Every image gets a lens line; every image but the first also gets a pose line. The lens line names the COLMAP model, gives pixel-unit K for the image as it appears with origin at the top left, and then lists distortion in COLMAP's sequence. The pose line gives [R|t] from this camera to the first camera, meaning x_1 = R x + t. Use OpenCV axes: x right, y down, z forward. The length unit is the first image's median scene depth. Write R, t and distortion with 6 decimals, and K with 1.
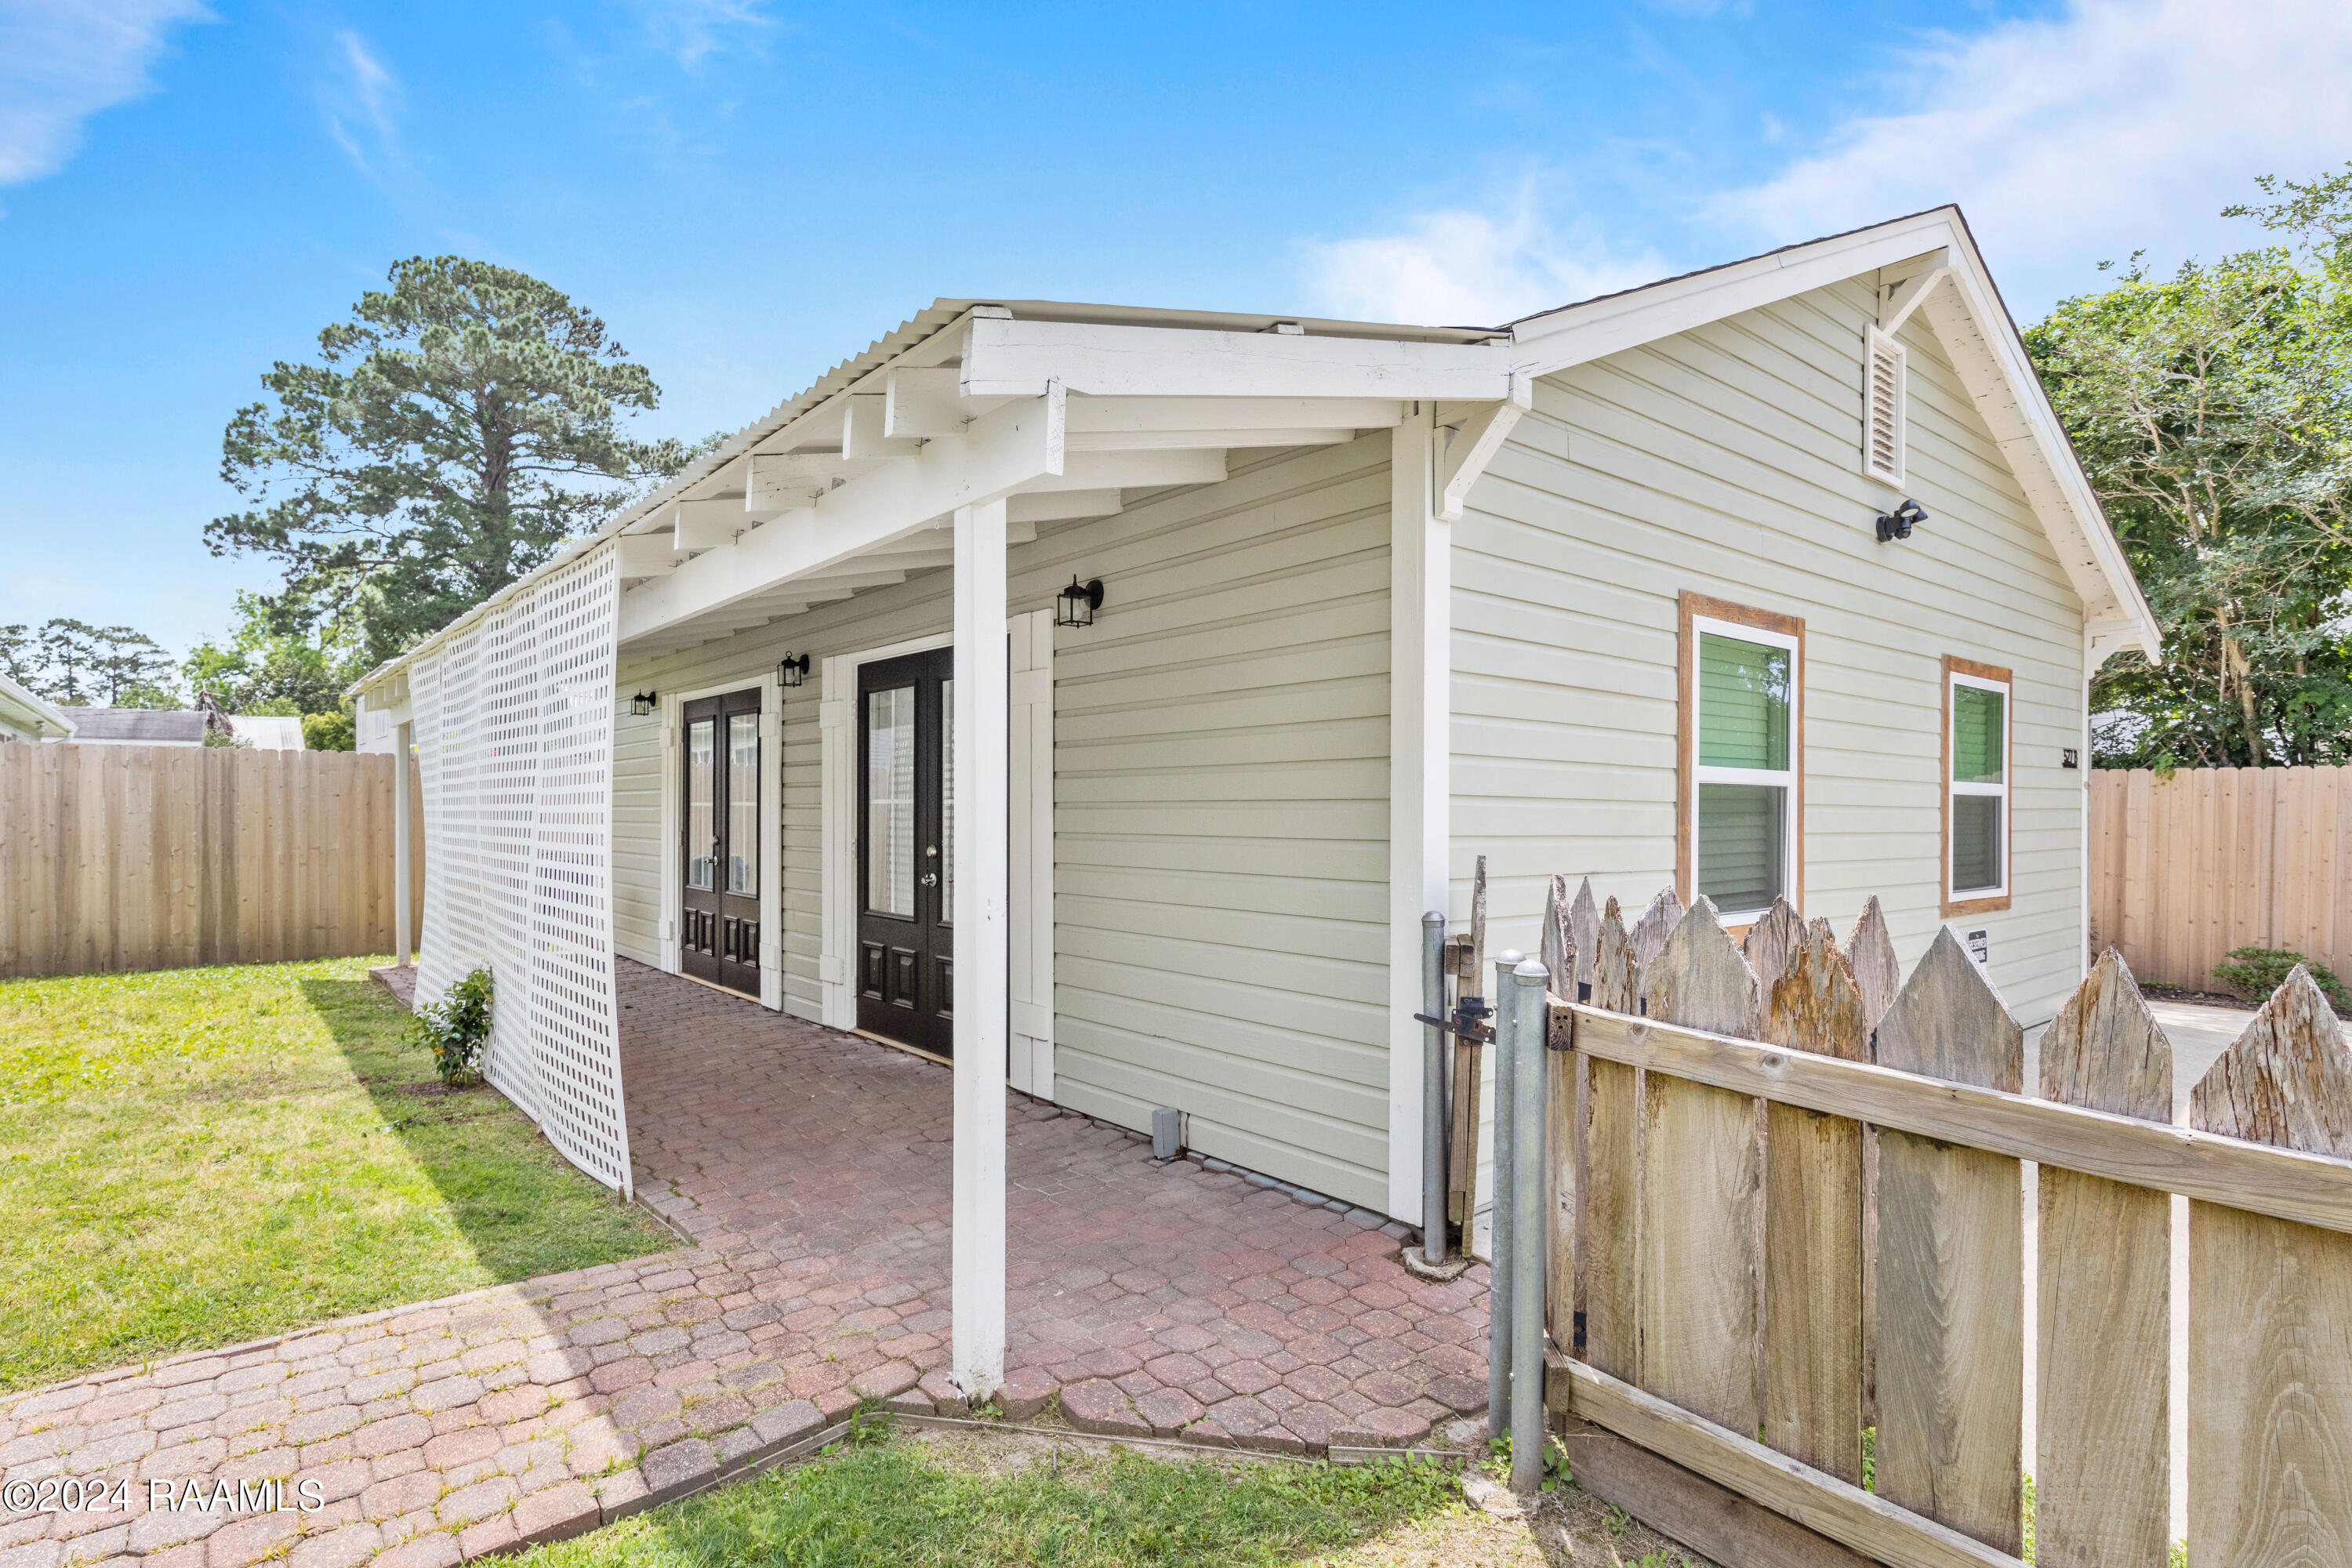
lens RADIAL K [[1199.0, 0, 1174.7], [0, 1199.0, 804.3], [0, 0, 1]] dist [0.002809, -0.000207]
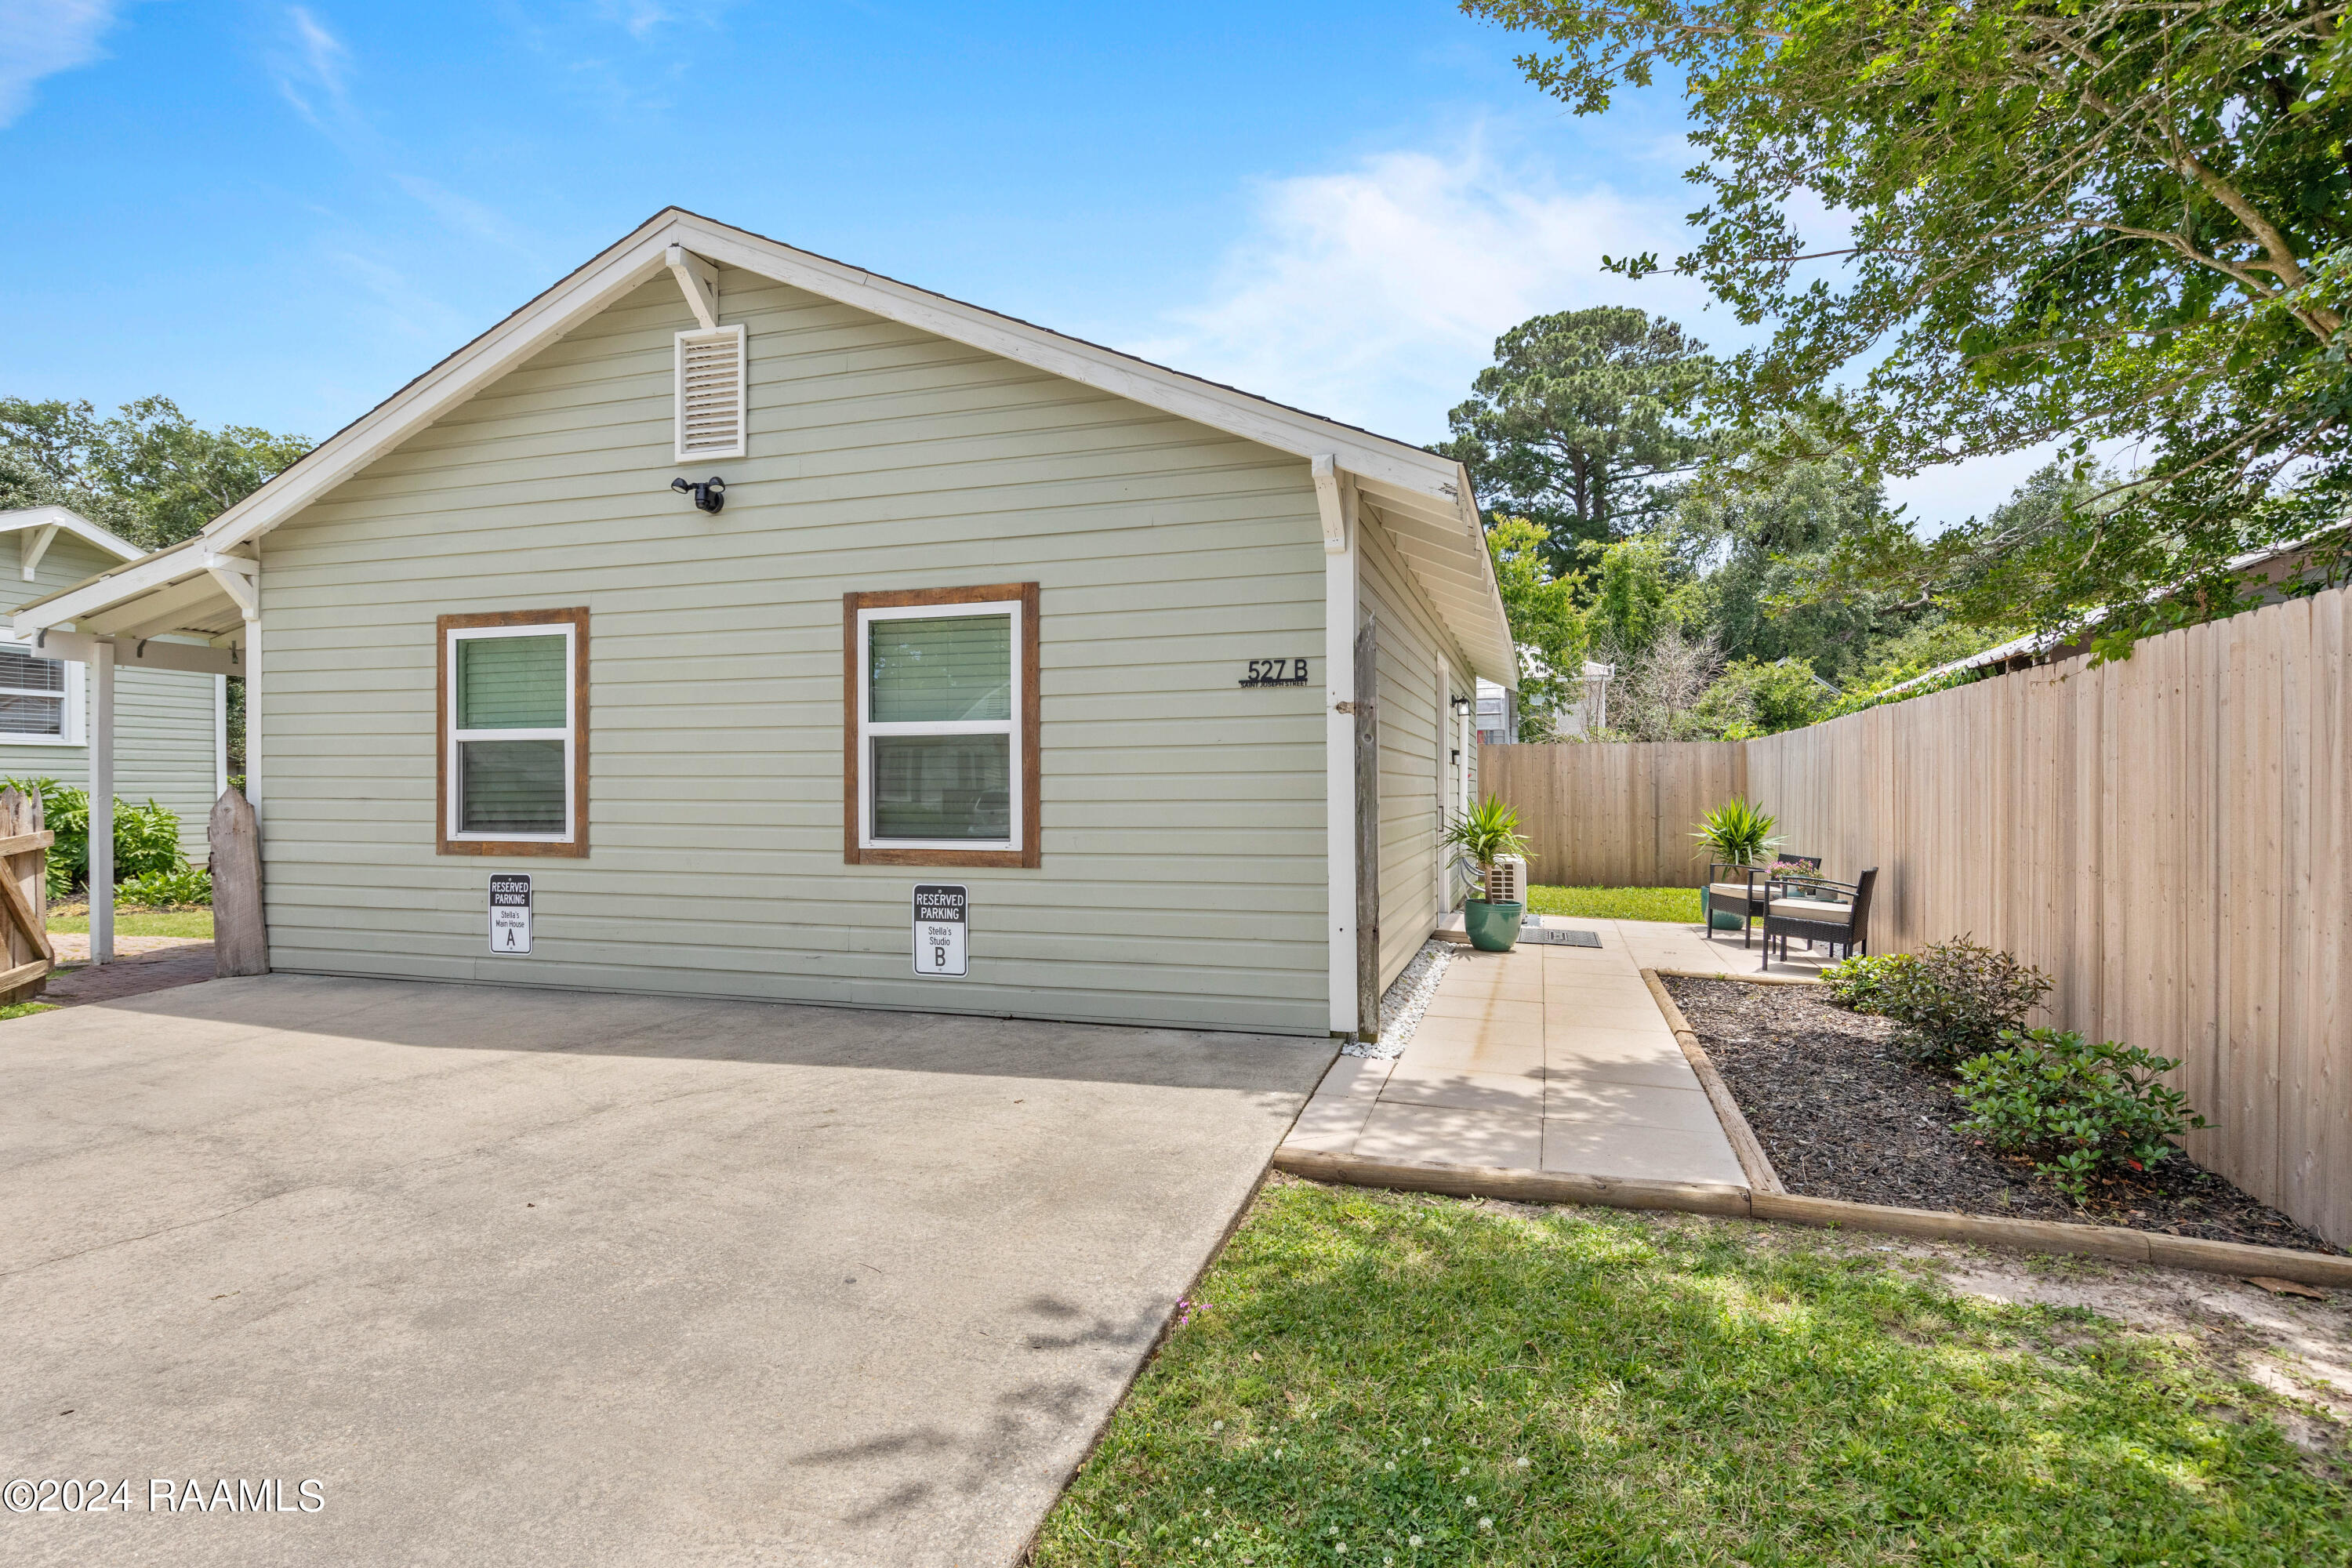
lens RADIAL K [[1185.3, 0, 1171.8], [0, 1185.3, 789.3], [0, 0, 1]] dist [0.006746, -0.000208]
pose [[0.540713, -0.008427, -0.841165, 1.151245], [0.008499, 0.999954, -0.004554, 0.029734], [0.841164, -0.004687, 0.540760, 0.505675]]
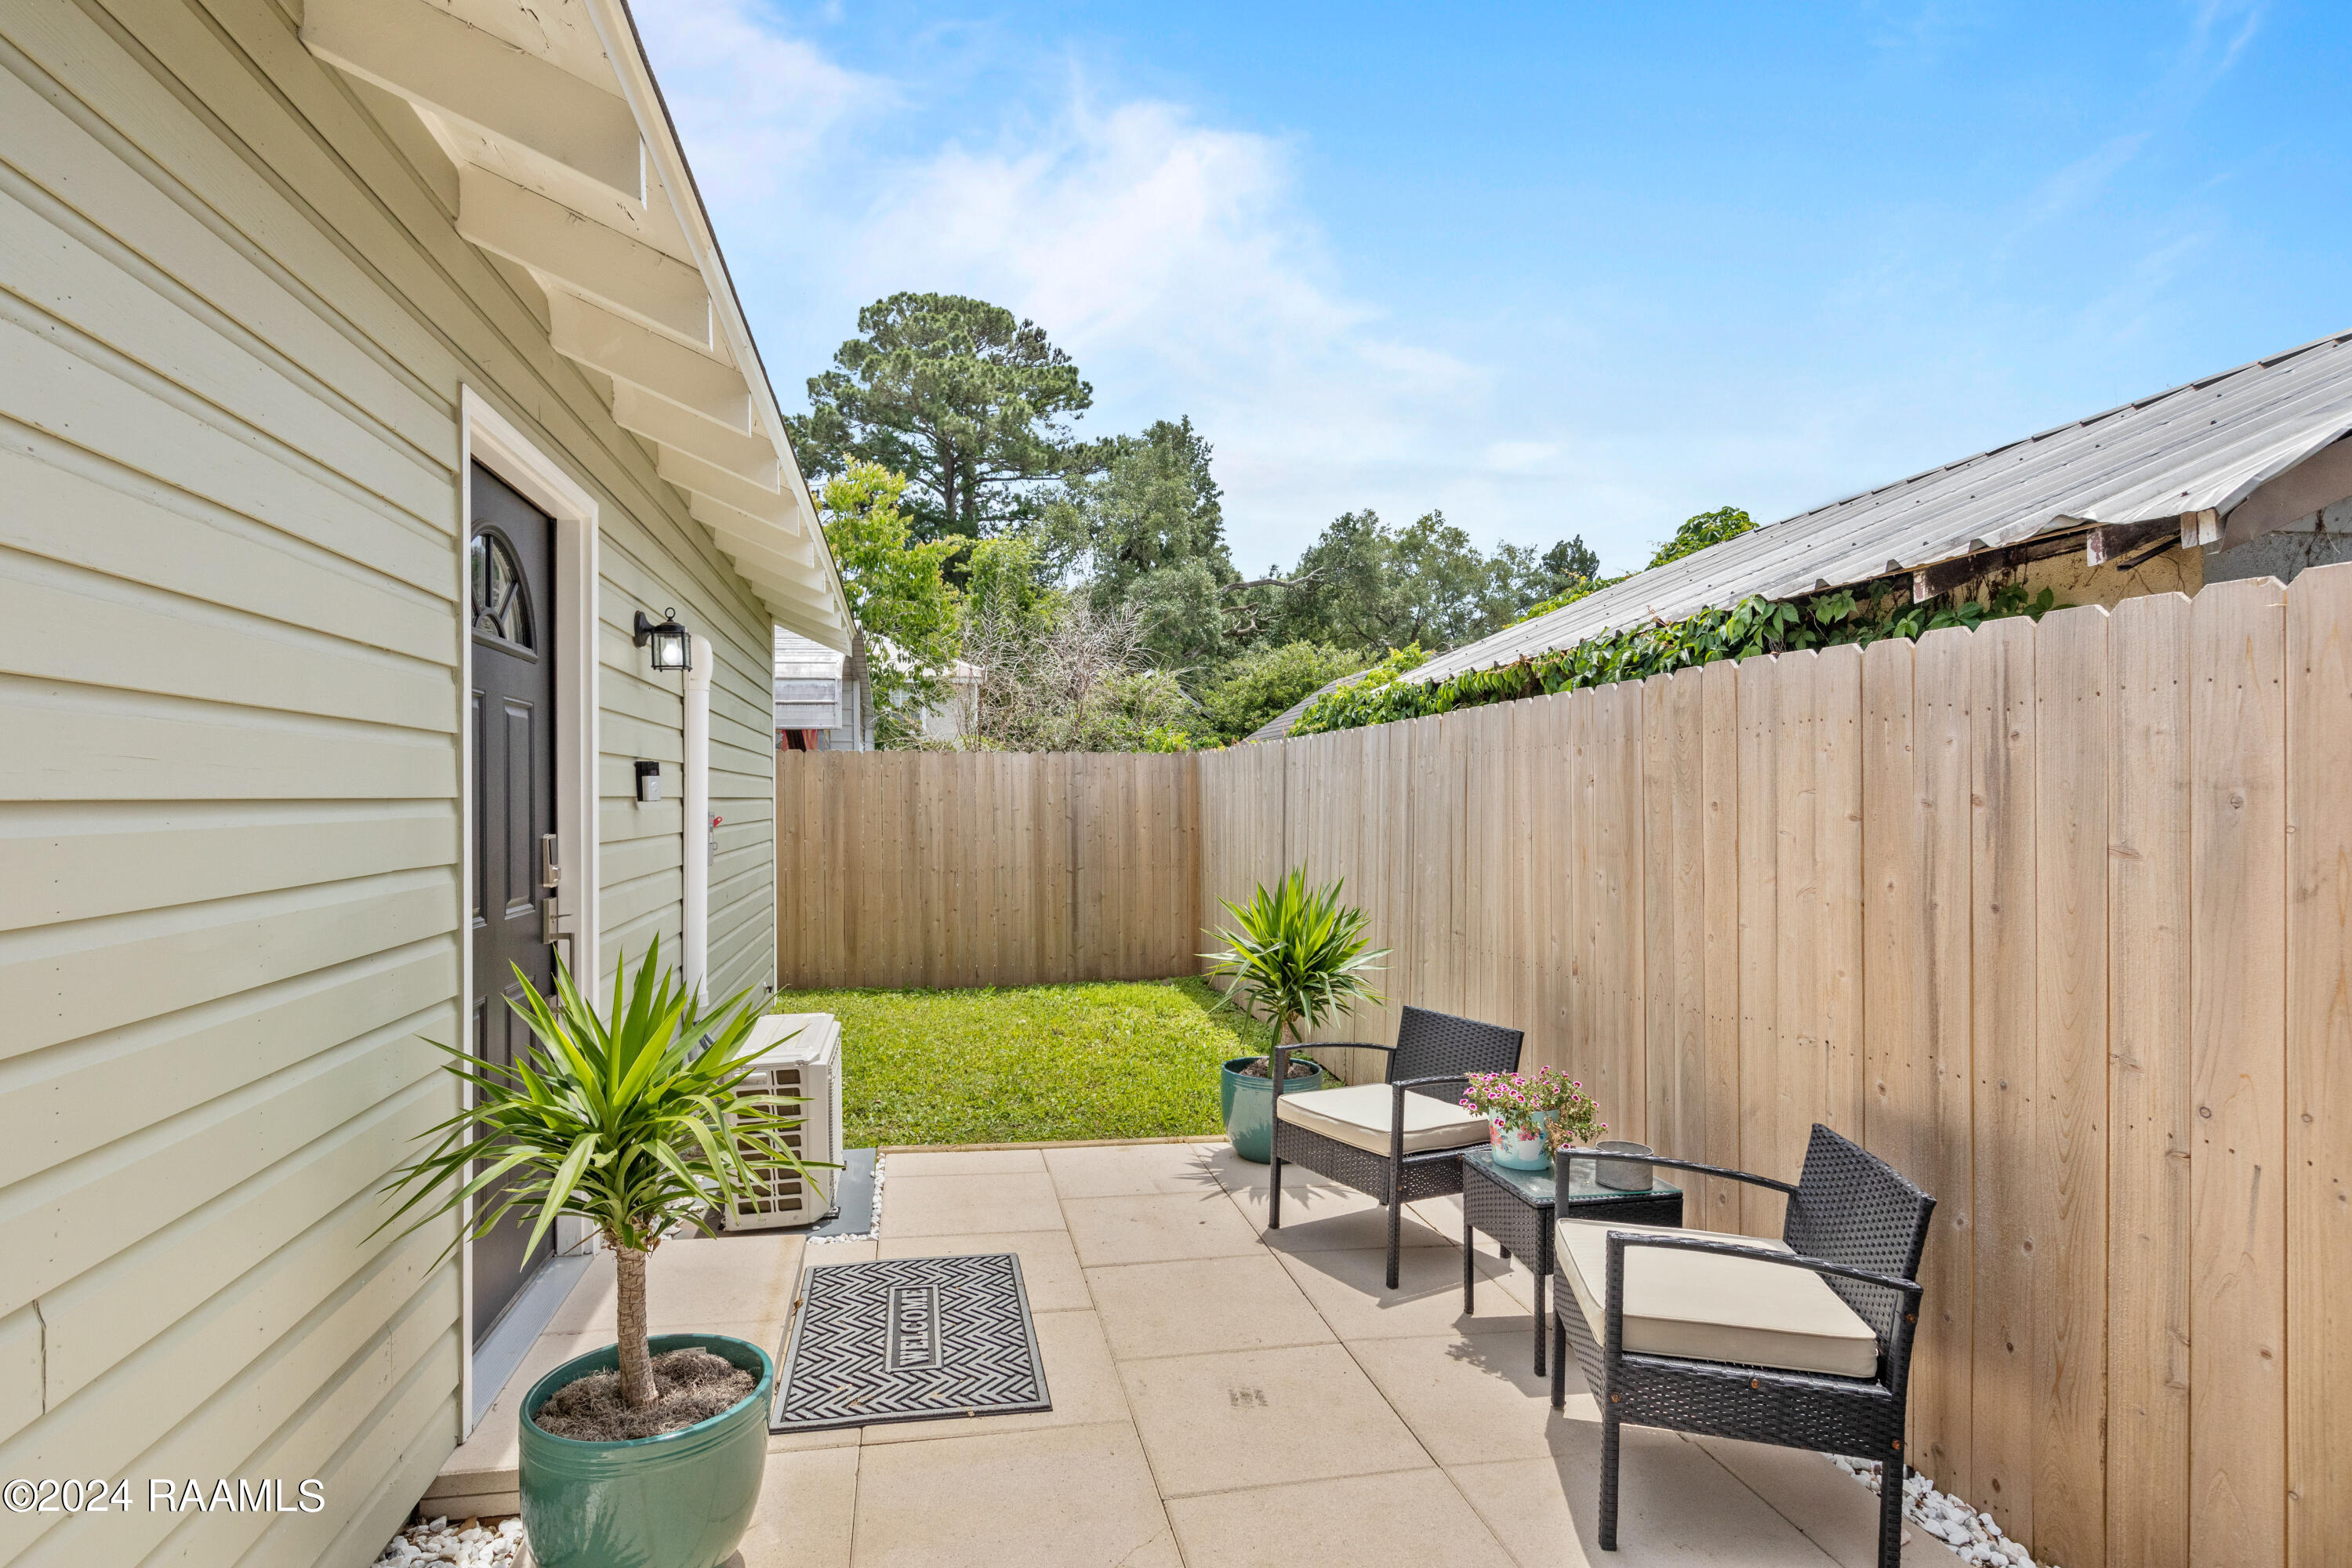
lens RADIAL K [[1185.3, 0, 1171.8], [0, 1185.3, 789.3], [0, 0, 1]] dist [0.006746, -0.000208]
pose [[0.886101, -0.013876, -0.463285, 0.670914], [0.012193, 0.999904, -0.006628, 0.002374], [0.463332, 0.000225, 0.886185, 1.101135]]
